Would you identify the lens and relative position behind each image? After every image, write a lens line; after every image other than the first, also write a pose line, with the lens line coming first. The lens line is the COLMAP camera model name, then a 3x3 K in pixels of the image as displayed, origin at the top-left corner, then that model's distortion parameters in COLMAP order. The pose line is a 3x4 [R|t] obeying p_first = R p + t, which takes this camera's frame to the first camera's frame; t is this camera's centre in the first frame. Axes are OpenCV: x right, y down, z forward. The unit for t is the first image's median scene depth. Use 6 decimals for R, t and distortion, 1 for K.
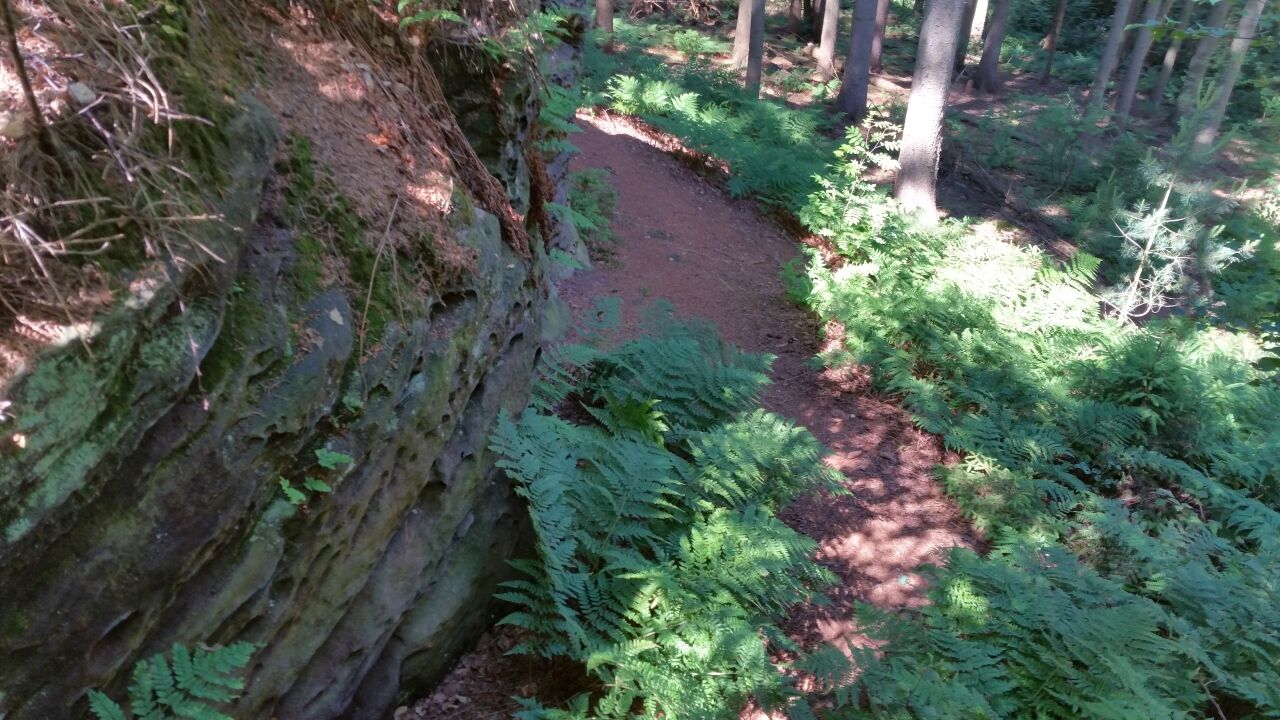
lens RADIAL K [[1015.8, 0, 610.5], [0, 1015.8, 363.1], [0, 0, 1]] dist [0.133038, -0.287366]
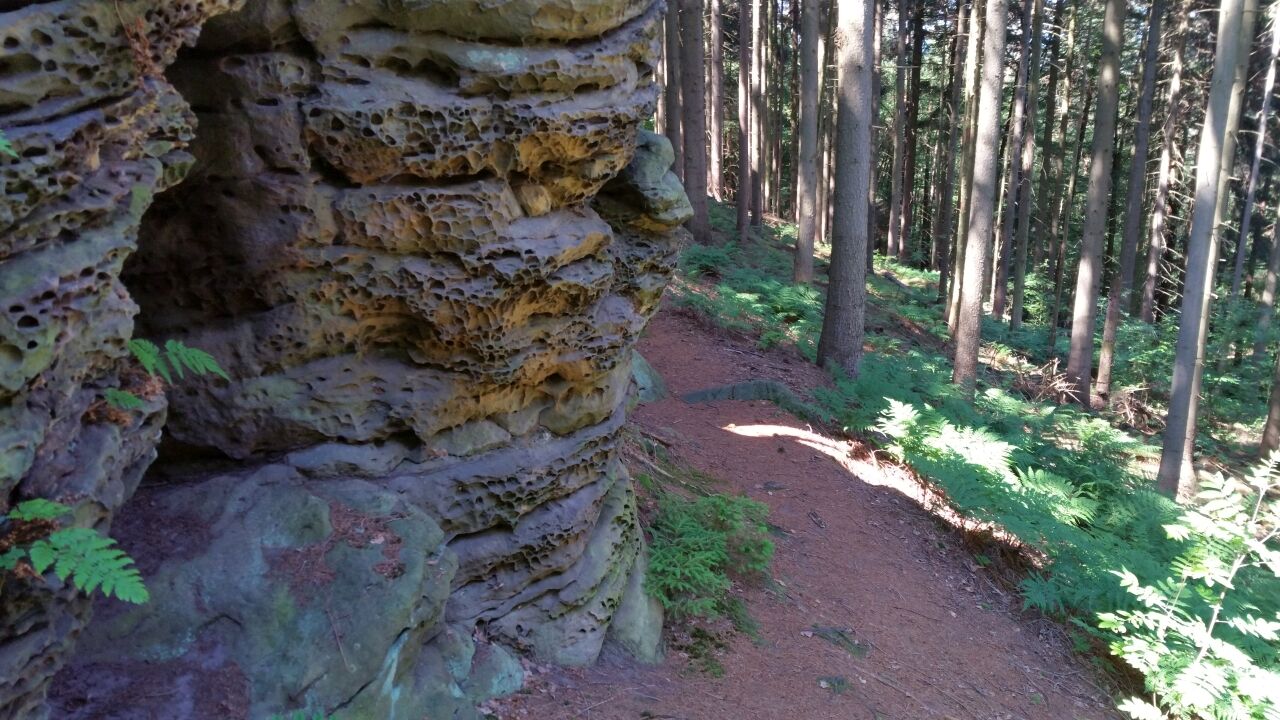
lens RADIAL K [[1015.8, 0, 610.5], [0, 1015.8, 363.1], [0, 0, 1]] dist [0.133038, -0.287366]
pose [[0.901904, 0.125569, -0.413282, 0.115459], [-0.265914, 0.915414, -0.302170, -0.047704], [0.340381, 0.382426, 0.859006, 0.334643]]
